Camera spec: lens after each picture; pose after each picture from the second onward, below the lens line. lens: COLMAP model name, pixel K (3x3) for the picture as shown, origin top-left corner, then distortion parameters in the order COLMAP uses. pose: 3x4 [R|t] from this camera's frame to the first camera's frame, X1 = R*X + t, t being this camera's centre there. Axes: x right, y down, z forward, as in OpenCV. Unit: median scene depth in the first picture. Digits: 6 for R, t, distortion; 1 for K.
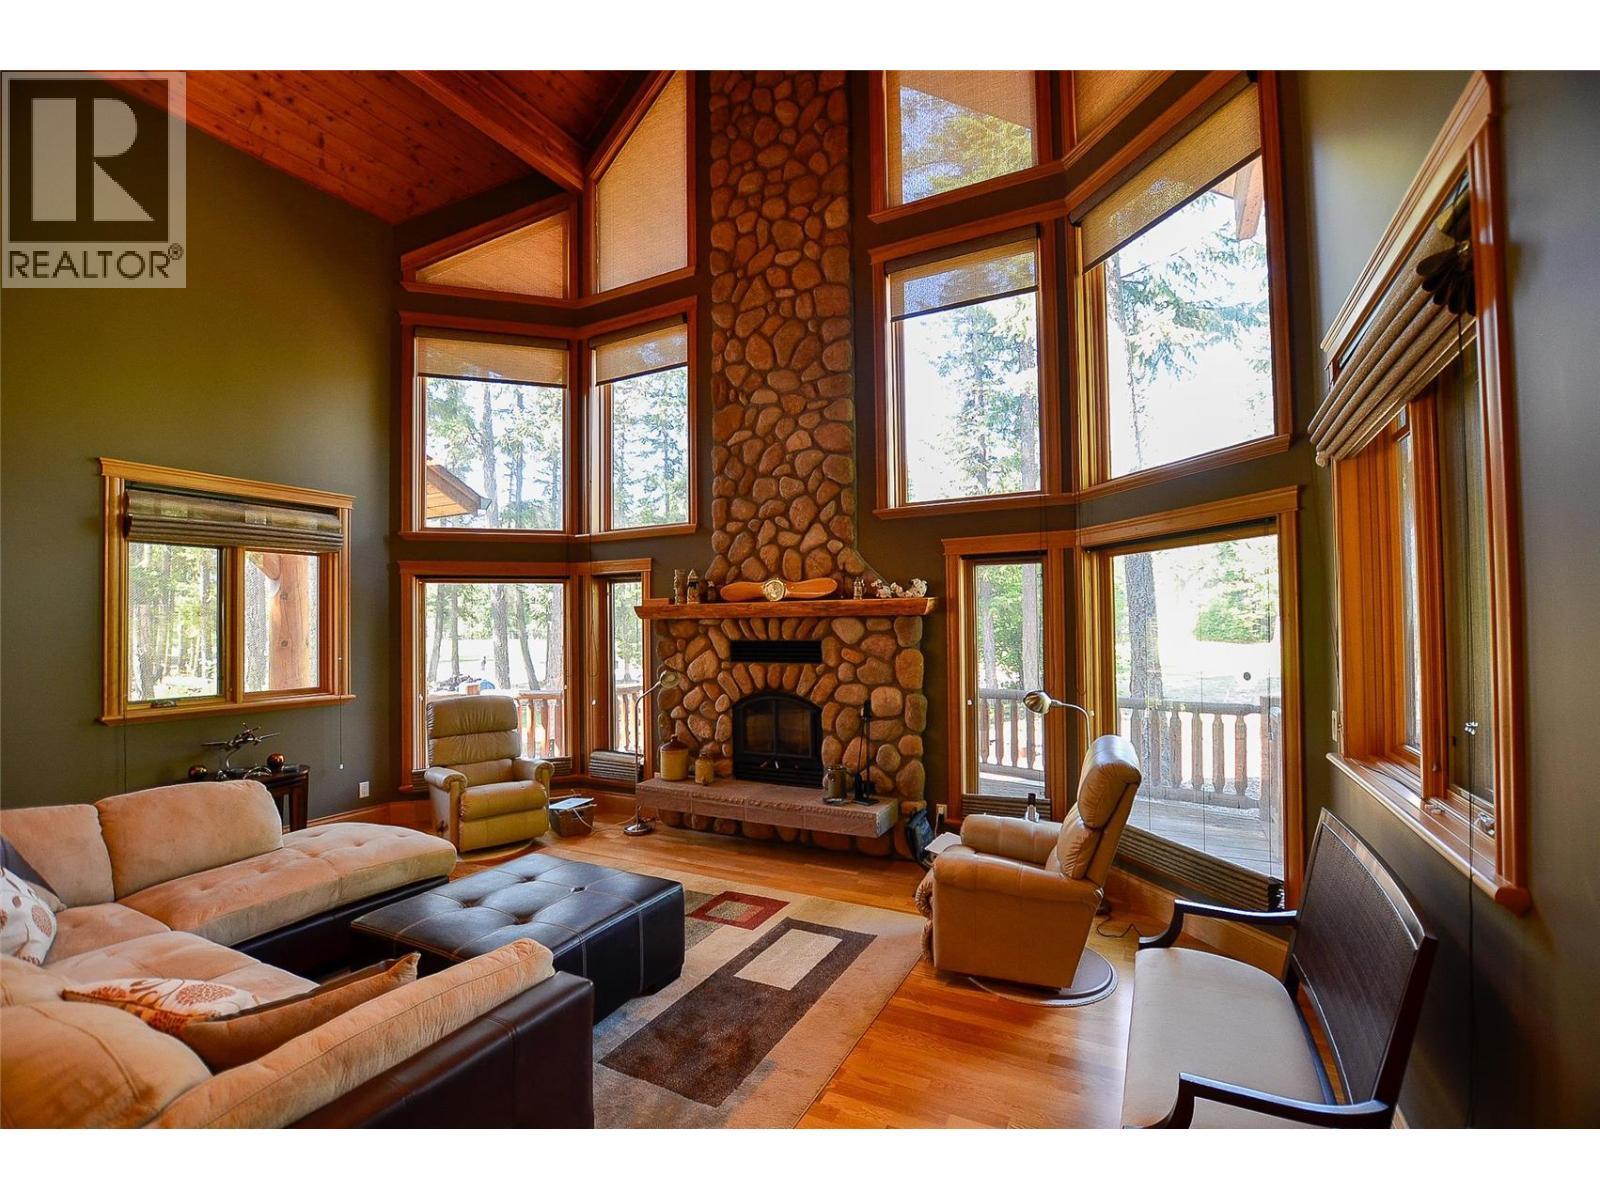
lens RADIAL K [[703.4, 0, 801.4], [0, 703.4, 606.5], [0, 0, 1]] dist [-0.027550, 0.002118]
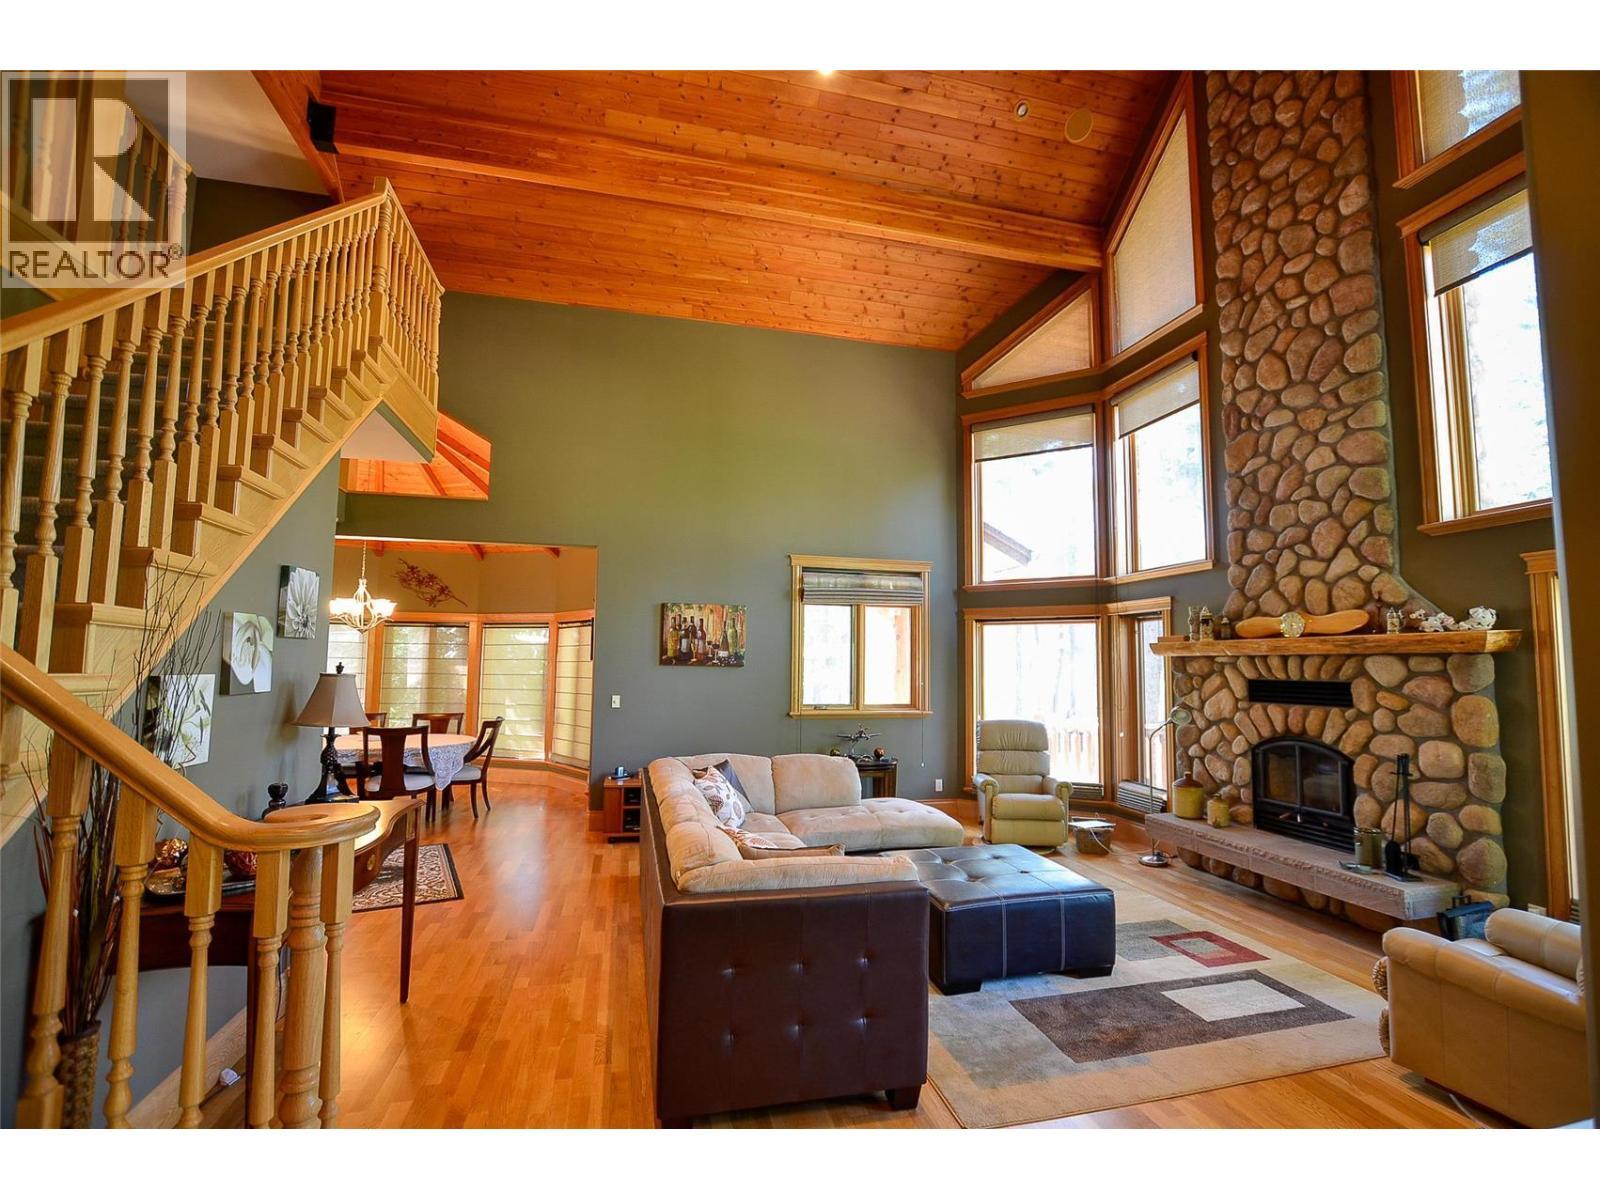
lens RADIAL K [[703.4, 0, 803.6], [0, 703.4, 601.4], [0, 0, 1]] dist [-0.027550, 0.002118]
pose [[0.656715, -0.048118, -0.752602, 0.221494], [-0.000091, 0.997957, -0.063884, 0.003581], [0.754138, 0.042022, 0.655370, -0.072343]]
